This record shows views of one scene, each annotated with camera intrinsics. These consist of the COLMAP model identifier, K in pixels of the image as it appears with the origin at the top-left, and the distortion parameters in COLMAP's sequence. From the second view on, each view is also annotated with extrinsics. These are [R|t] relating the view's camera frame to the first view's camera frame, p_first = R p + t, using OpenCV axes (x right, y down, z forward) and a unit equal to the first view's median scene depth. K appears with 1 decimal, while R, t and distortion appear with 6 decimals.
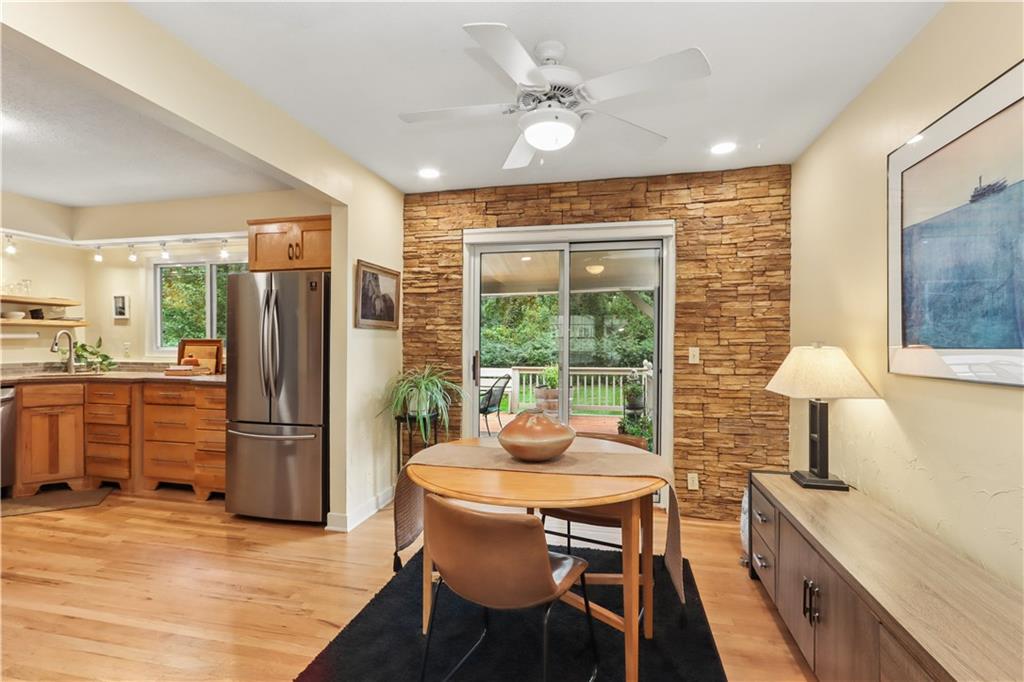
lens RADIAL K [[477.1, 0, 497.9], [0, 477.1, 344.4], [0, 0, 1]] dist [0.000585, 0.001294]
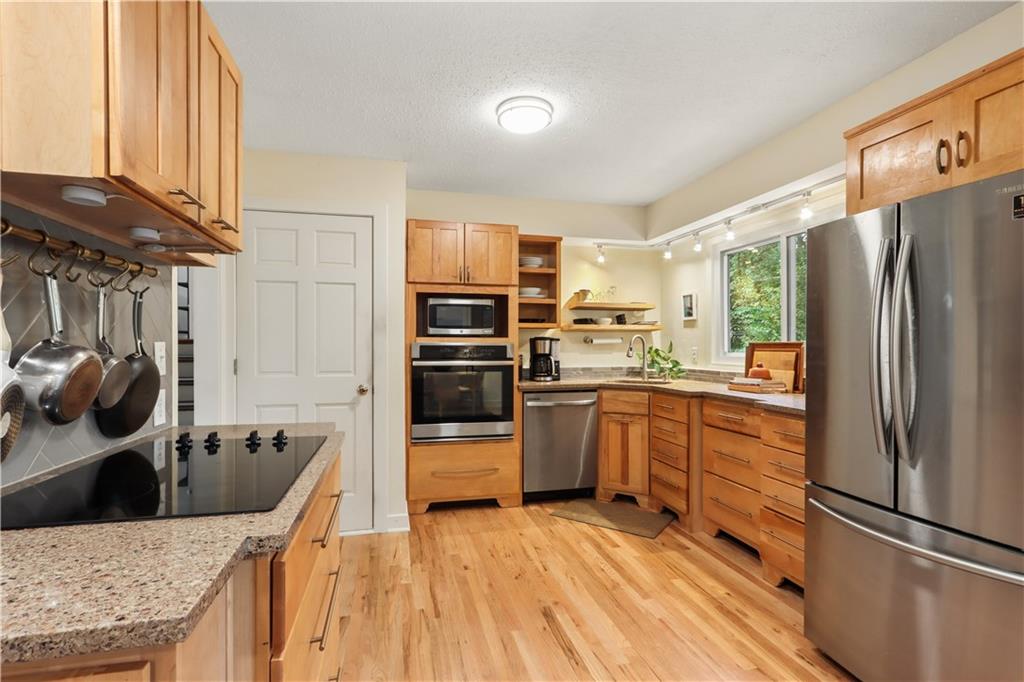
lens RADIAL K [[481.5, 0, 509.1], [0, 481.5, 349.2], [0, 0, 1]] dist [0.000774, 0.000600]
pose [[0.466146, 0.001427, -0.884707, -0.195483], [-0.001081, 0.999999, 0.001044, -0.000902], [0.884707, 0.000470, 0.466147, 0.364407]]
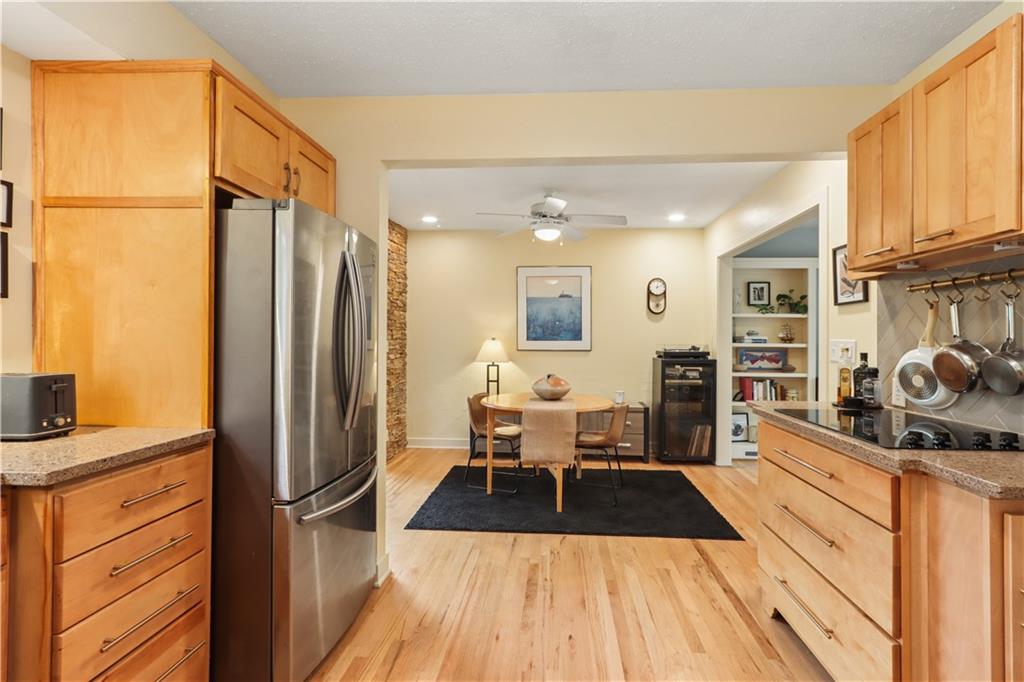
lens RADIAL K [[485.6, 0, 536.8], [0, 485.6, 338.0], [0, 0, 1]] dist [-0.000674, -0.000112]
pose [[-0.198701, -0.004378, 0.980050, -0.988003], [-0.005082, 0.999981, 0.003437, -0.008364], [-0.980047, -0.004298, -0.198720, 0.771577]]
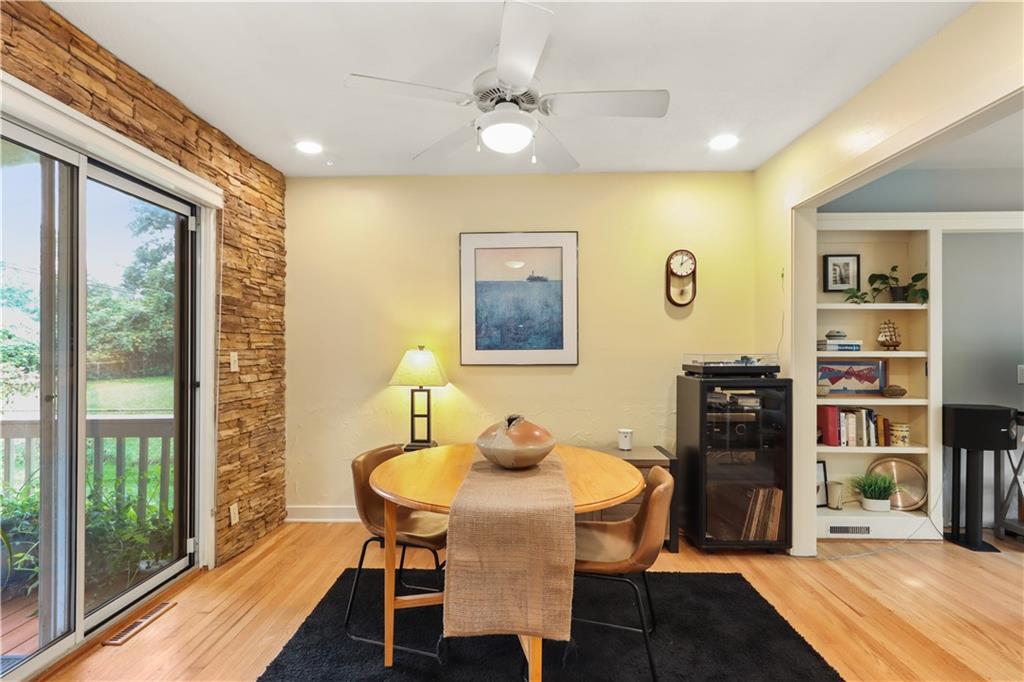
lens RADIAL K [[490.7, 0, 511.1], [0, 490.7, 347.6], [0, 0, 1]] dist [0.003201, 0.001738]
pose [[-0.220219, -0.001062, 0.975450, -0.478277], [0.002624, 0.999995, 0.001681, -0.001333], [-0.975447, 0.002930, -0.220215, 0.652307]]
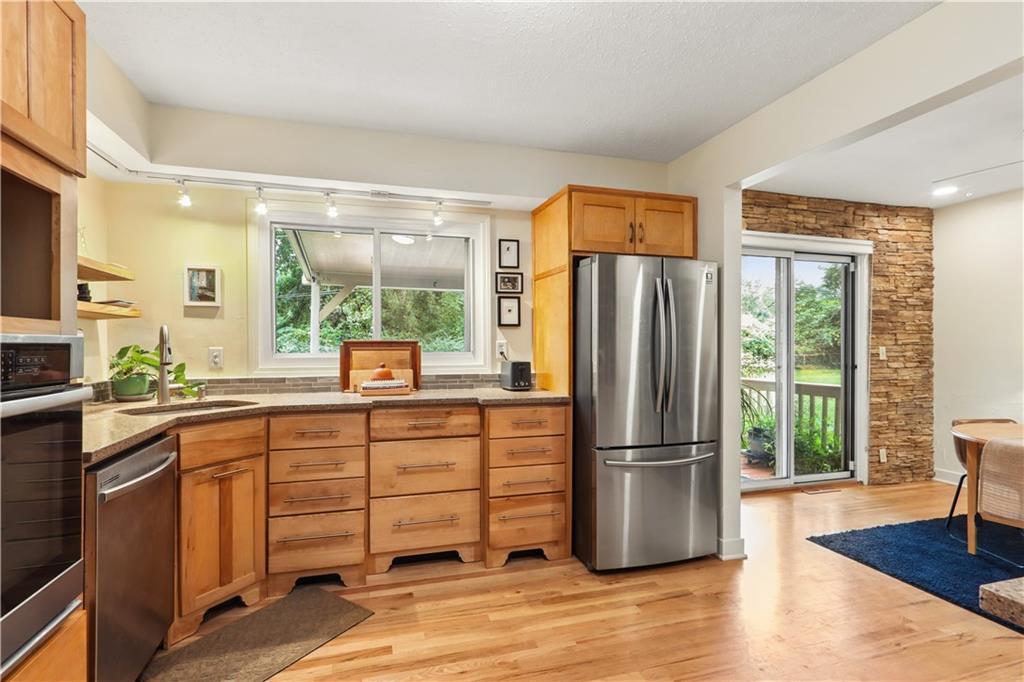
lens RADIAL K [[485.3, 0, 491.0], [0, 485.3, 344.5], [0, 0, 1]] dist [0.000119, 0.000523]
pose [[0.867802, -0.006000, 0.496874, -0.987172], [0.006606, 0.999978, 0.000537, -0.005838], [-0.496867, 0.002816, 0.867822, 0.376731]]
